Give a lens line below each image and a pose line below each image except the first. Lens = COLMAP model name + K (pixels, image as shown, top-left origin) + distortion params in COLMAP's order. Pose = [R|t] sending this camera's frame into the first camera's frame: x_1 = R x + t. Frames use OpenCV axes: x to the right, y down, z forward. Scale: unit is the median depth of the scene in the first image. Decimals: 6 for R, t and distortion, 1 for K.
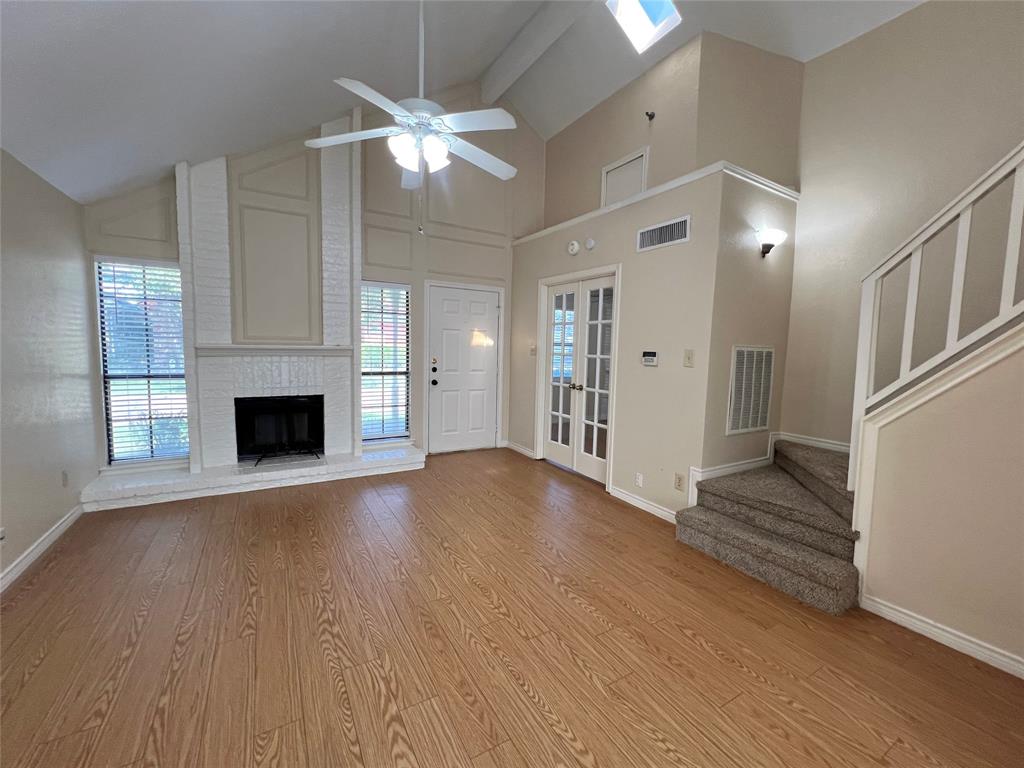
lens RADIAL K [[410.6, 0, 515.4], [0, 410.6, 382.6], [0, 0, 1]] dist [-0.005467, 0.001342]
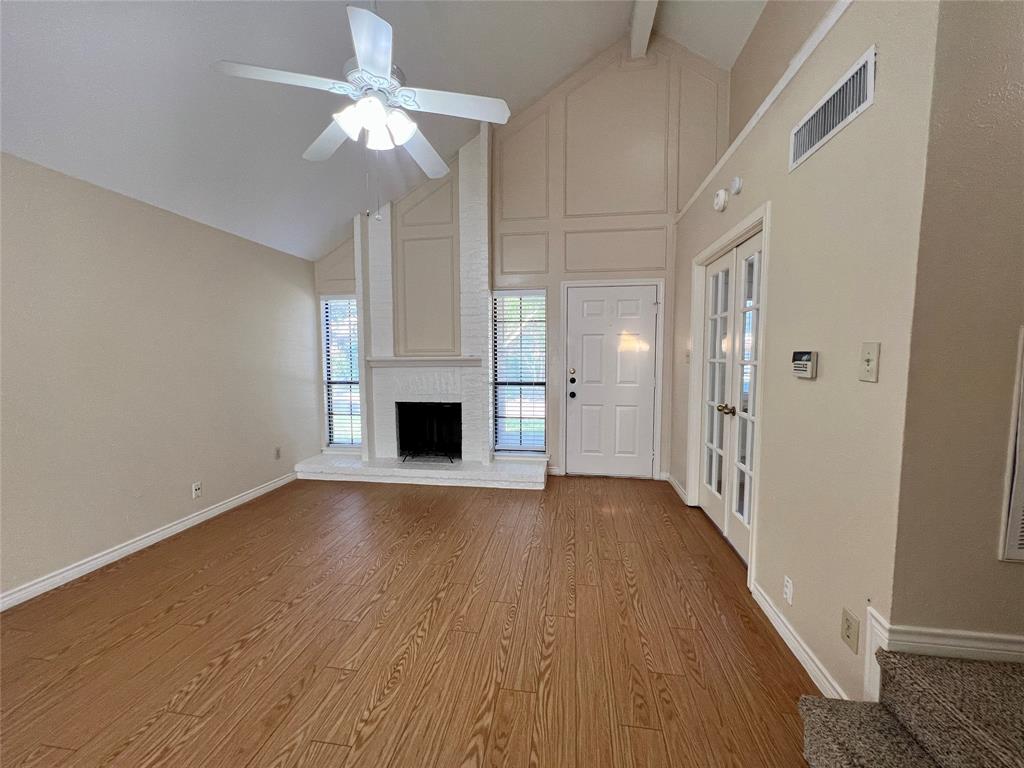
lens RADIAL K [[390.5, 0, 518.1], [0, 390.5, 382.6], [0, 0, 1]] dist [-0.000747, 0.000011]
pose [[0.786097, 0.016411, -0.617886, 0.275430], [-0.031708, 0.999402, -0.013796, -0.013428], [0.617290, 0.030437, 0.786147, 0.304658]]
